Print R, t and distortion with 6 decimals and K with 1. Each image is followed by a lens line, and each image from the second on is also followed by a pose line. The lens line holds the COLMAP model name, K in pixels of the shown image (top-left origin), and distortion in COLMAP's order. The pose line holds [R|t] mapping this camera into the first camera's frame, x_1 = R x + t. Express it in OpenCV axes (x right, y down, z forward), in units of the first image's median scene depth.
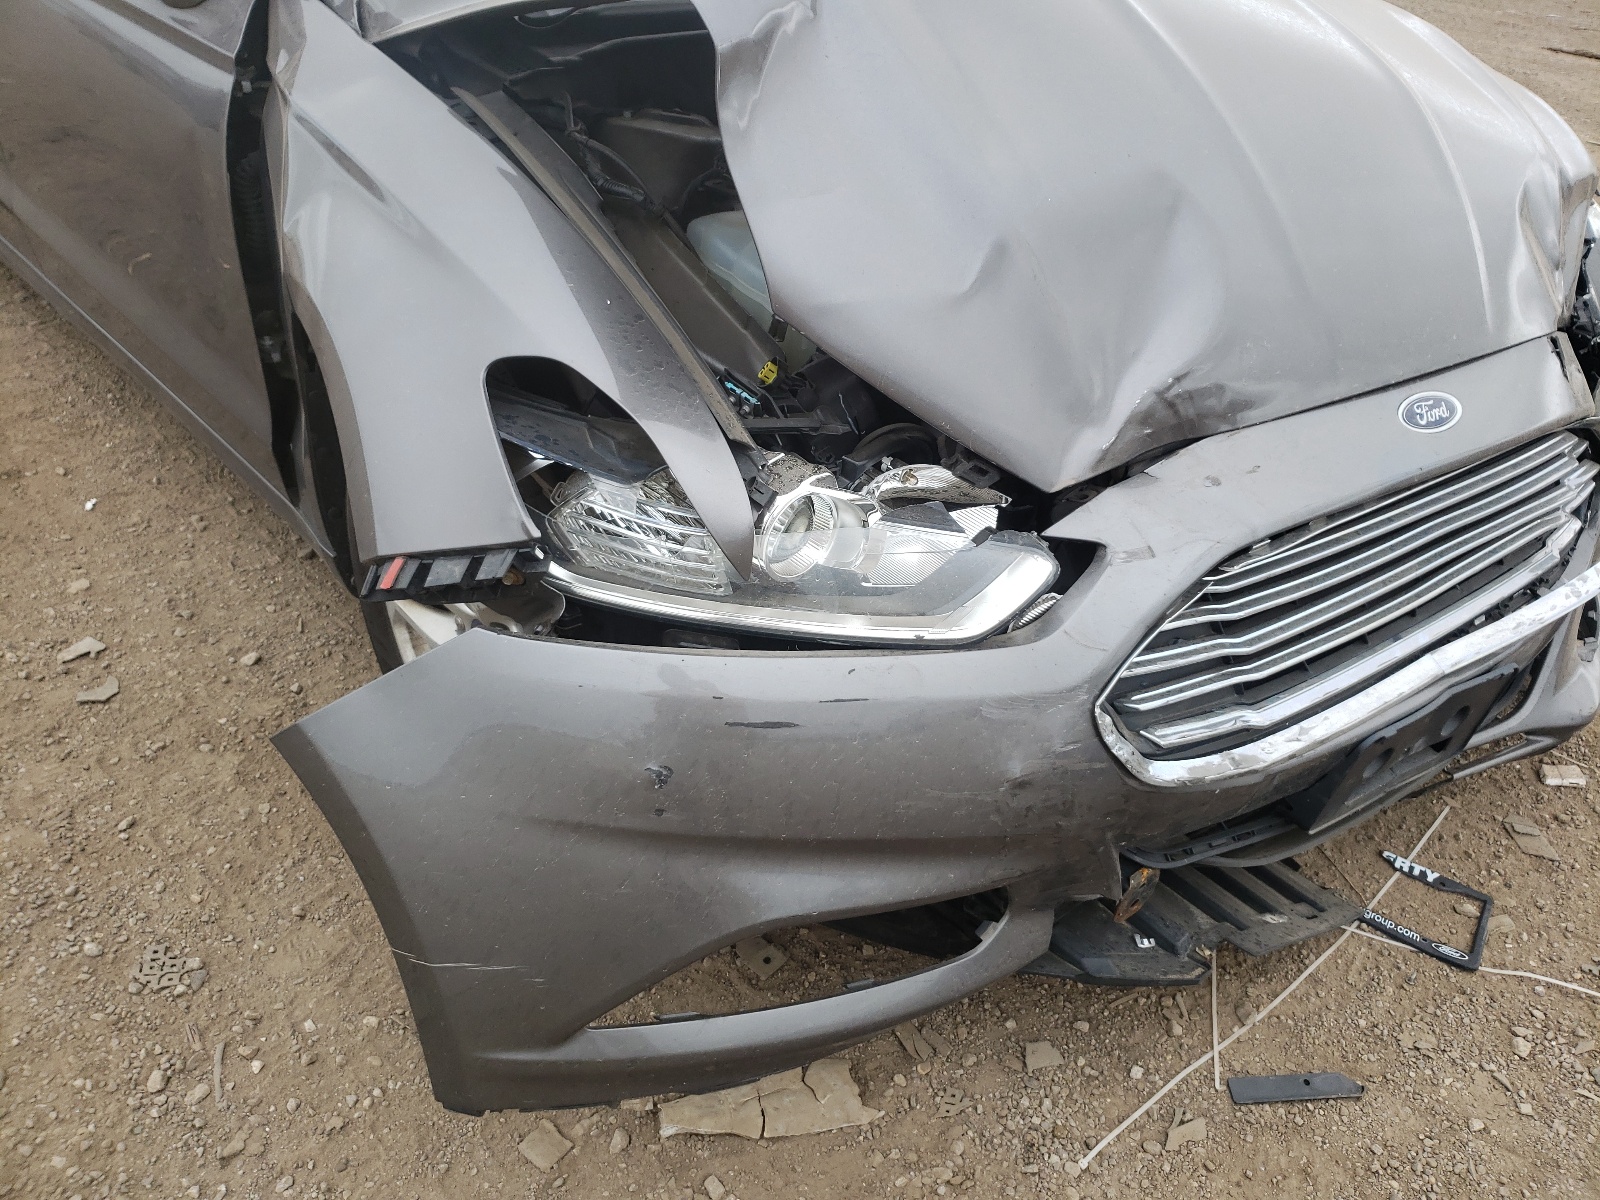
lens RADIAL K [[1275.3, 0, 800.0], [0, 1275.3, 600.0], [0, 0, 1]] dist [-0.002049, 0.057417]
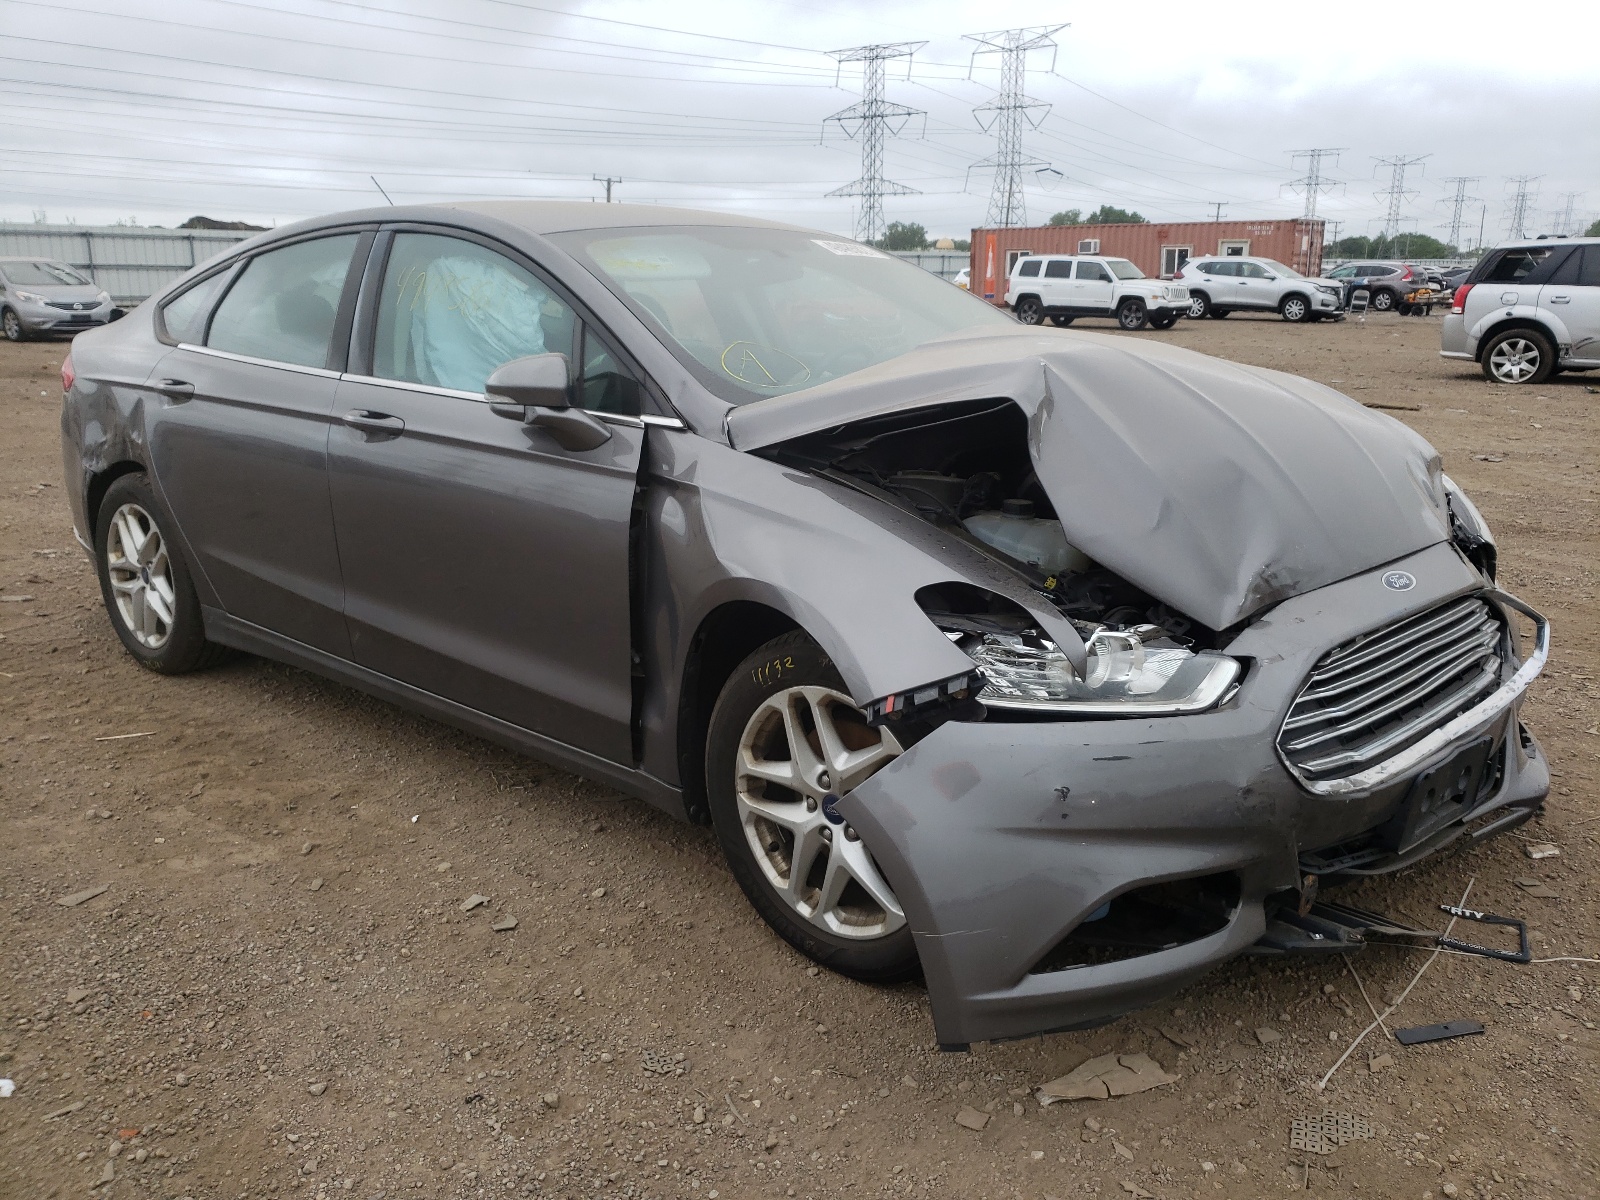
lens RADIAL K [[1324.6, 0, 800.0], [0, 1324.6, 600.0], [0, 0, 1]] dist [-0.037562, 0.146348]
pose [[0.987750, -0.116350, 0.103988, -0.462676], [0.142645, 0.943408, -0.299388, 0.280551], [-0.063269, 0.310553, 0.948448, -0.584316]]
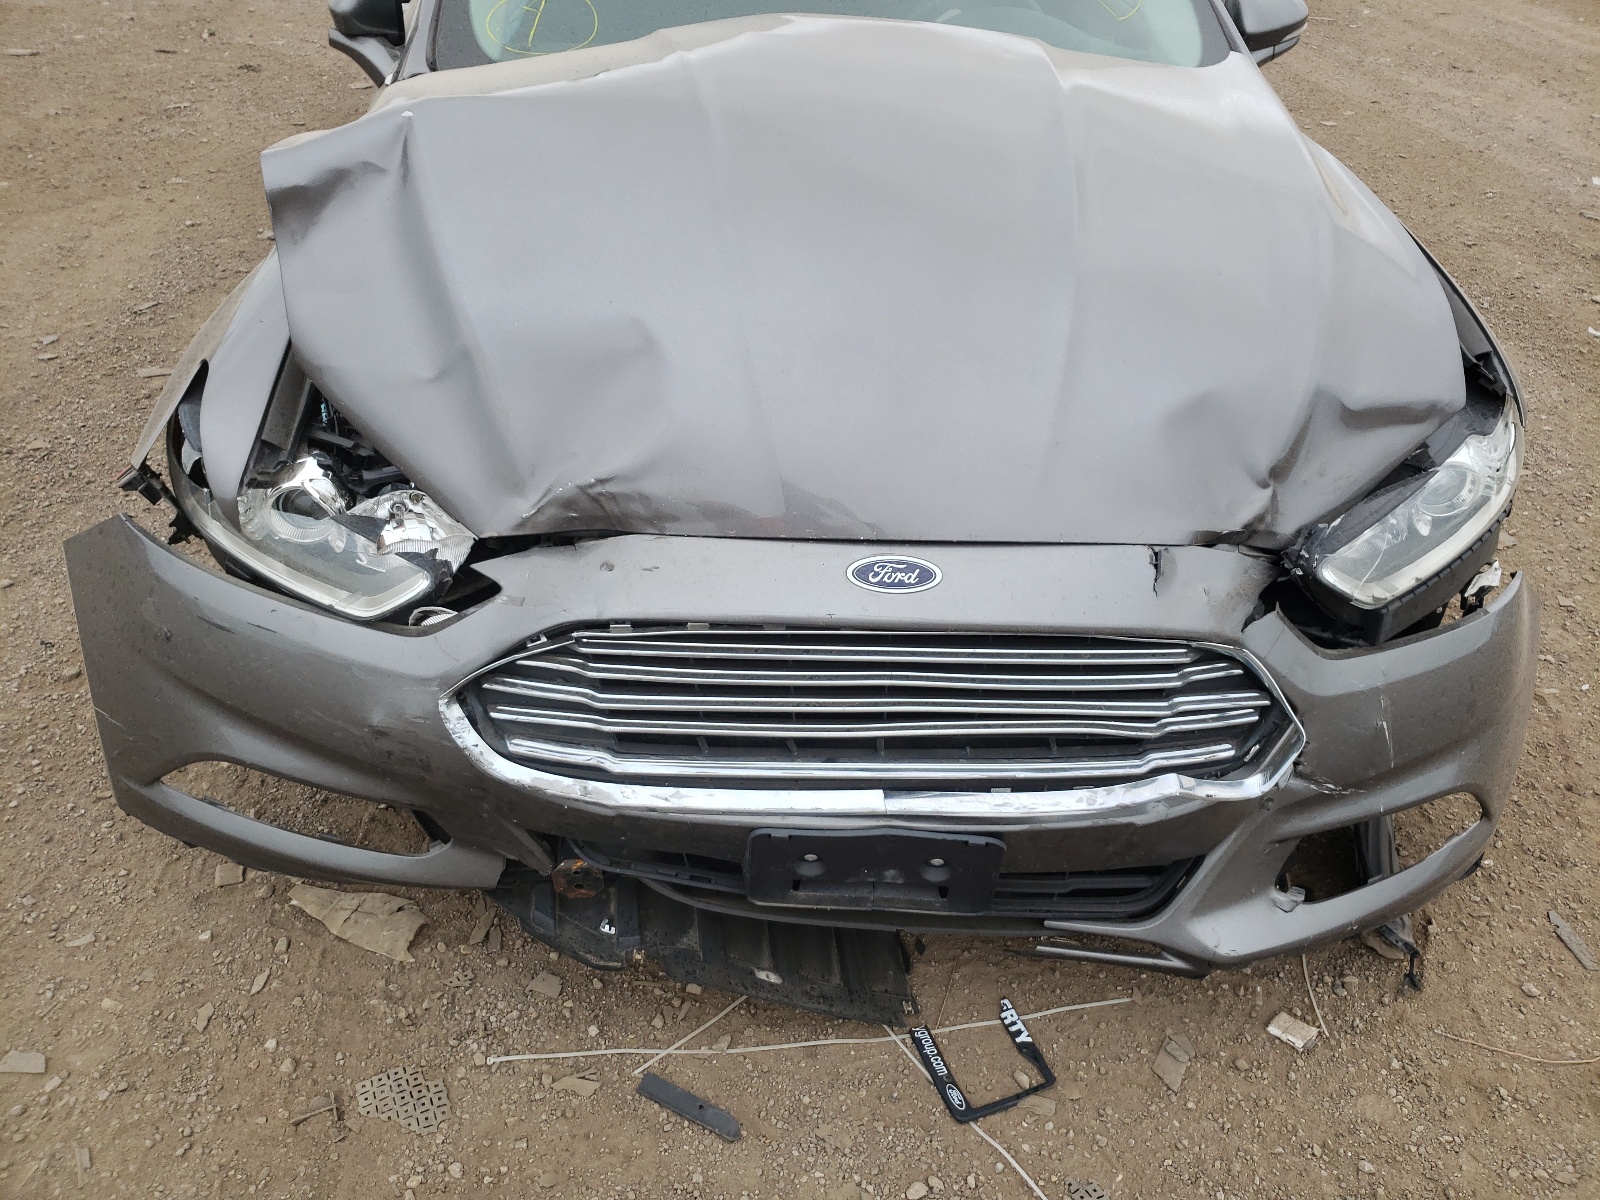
lens RADIAL K [[1206.6, 0, 777.8], [0, 1206.6, 594.1], [0, 0, 1]] dist [0.116239, -0.234074]
pose [[0.813432, 0.284285, -0.507455, 0.926826], [-0.282600, 0.955692, 0.082398, -0.184210], [0.508395, 0.076381, 0.857730, 0.059277]]
